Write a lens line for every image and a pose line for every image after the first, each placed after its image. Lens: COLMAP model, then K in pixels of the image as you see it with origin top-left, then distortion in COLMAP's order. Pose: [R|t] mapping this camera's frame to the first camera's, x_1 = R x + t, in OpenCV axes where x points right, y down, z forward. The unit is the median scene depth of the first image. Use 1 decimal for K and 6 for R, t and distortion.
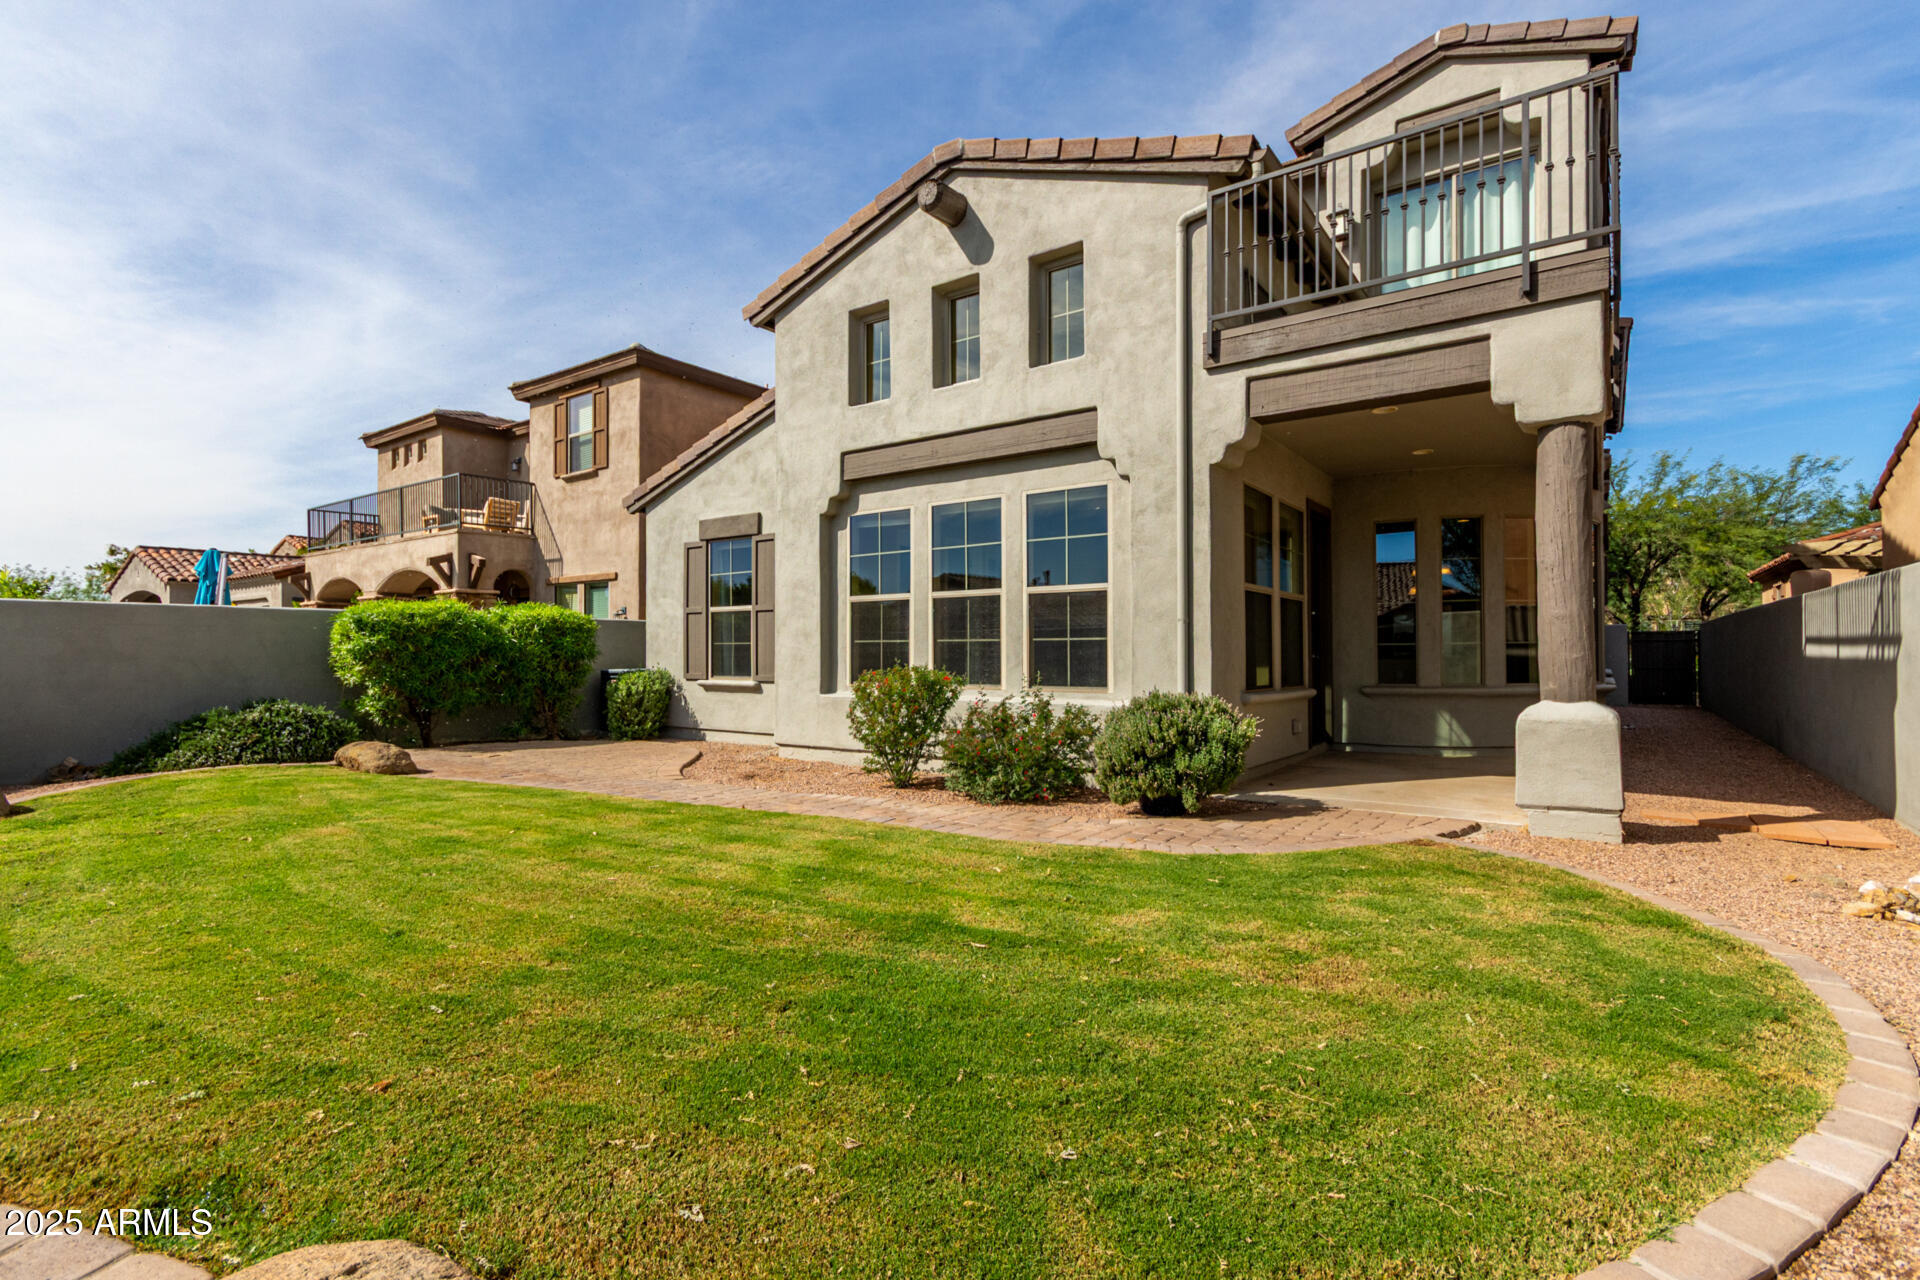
lens RADIAL K [[887.7, 0, 960.0], [0, 887.7, 640.0], [0, 0, 1]] dist [0.006900, 0.000183]
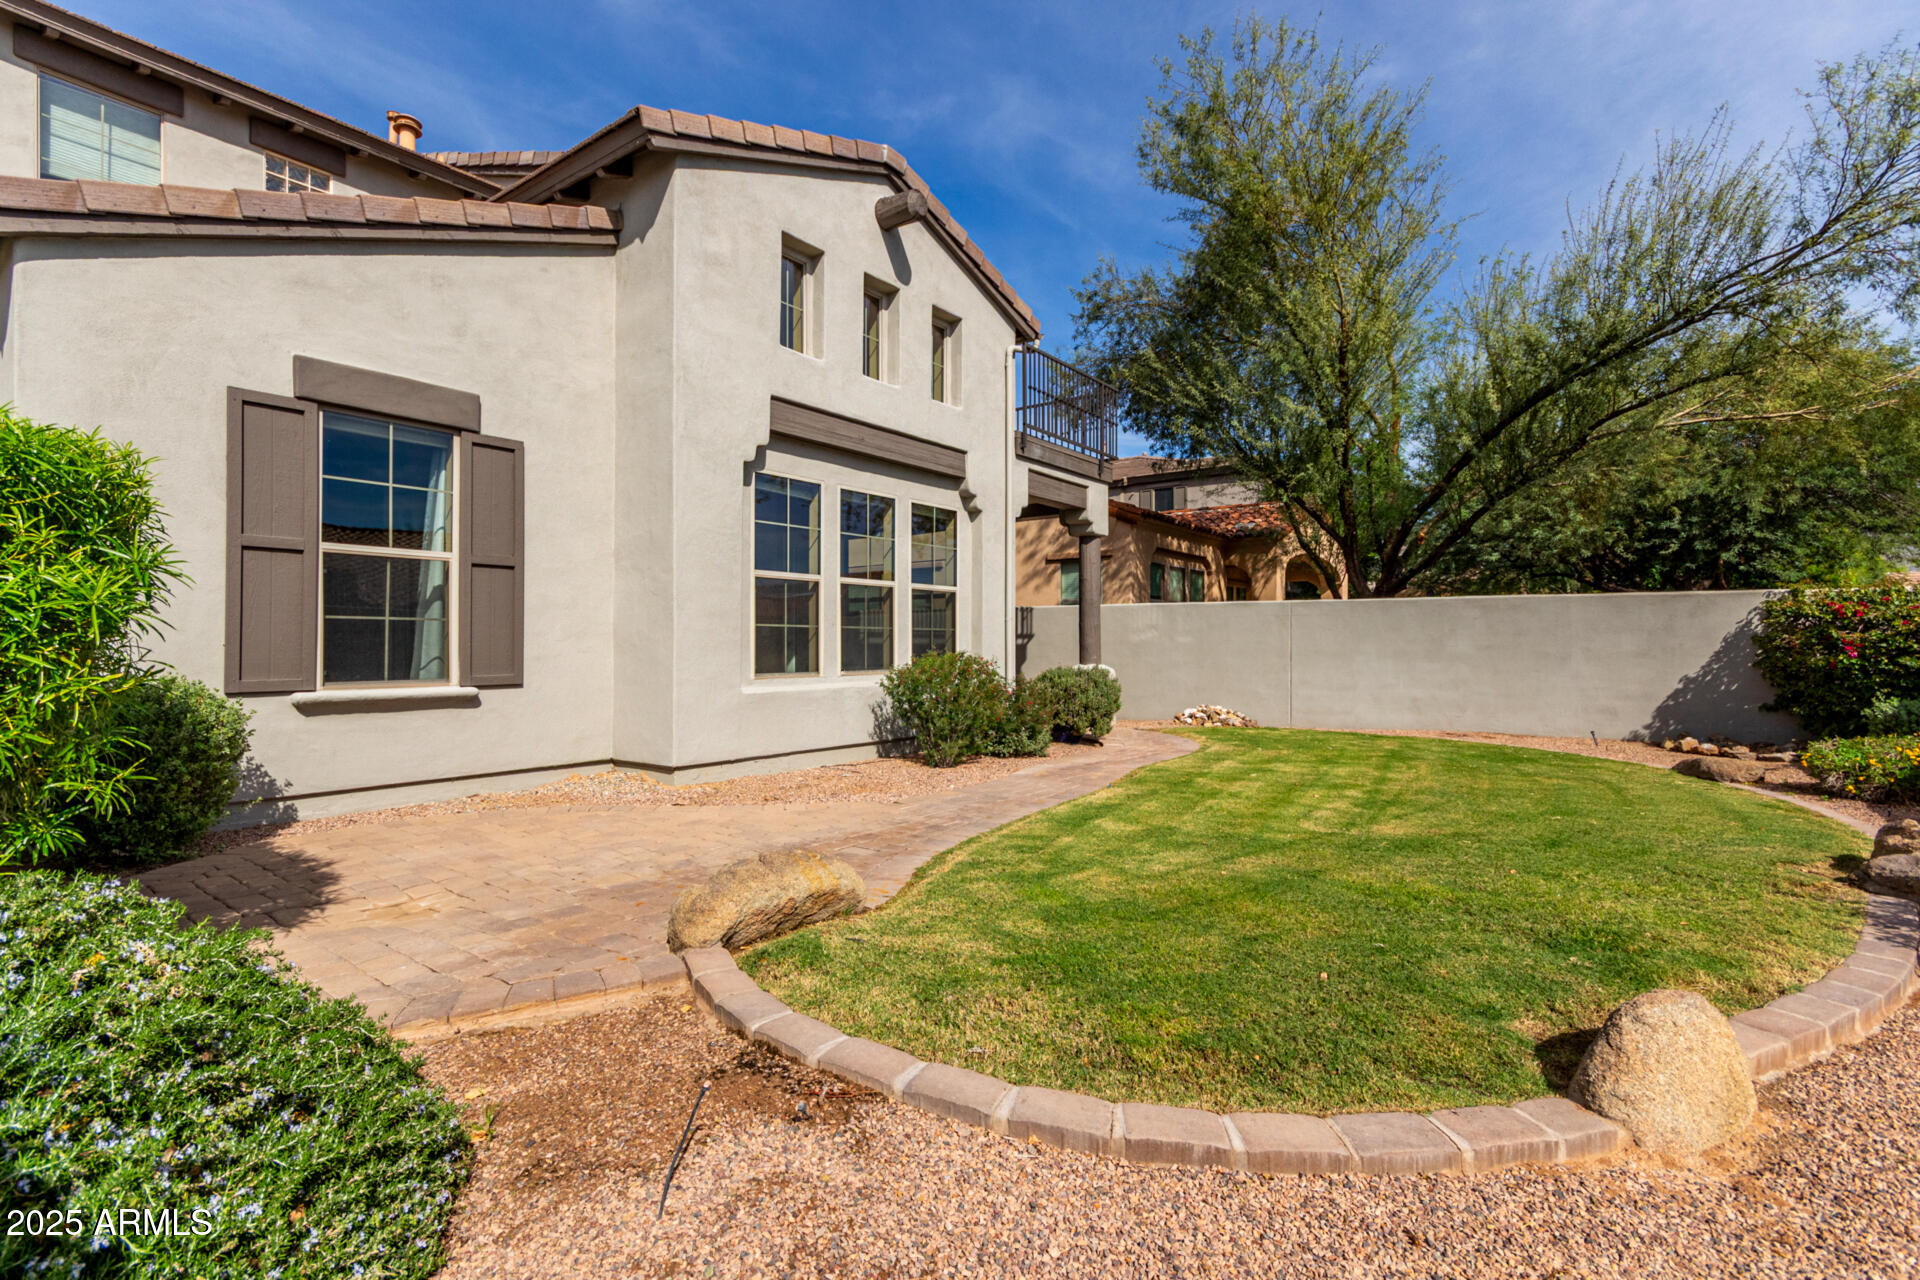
lens RADIAL K [[887.7, 0, 960.0], [0, 887.7, 640.0], [0, 0, 1]] dist [0.006900, 0.000183]
pose [[0.024212, -0.005487, 0.999692, -0.994842], [-0.026092, 0.999641, 0.006119, 0.005901], [-0.999366, -0.026232, 0.024060, 0.837244]]
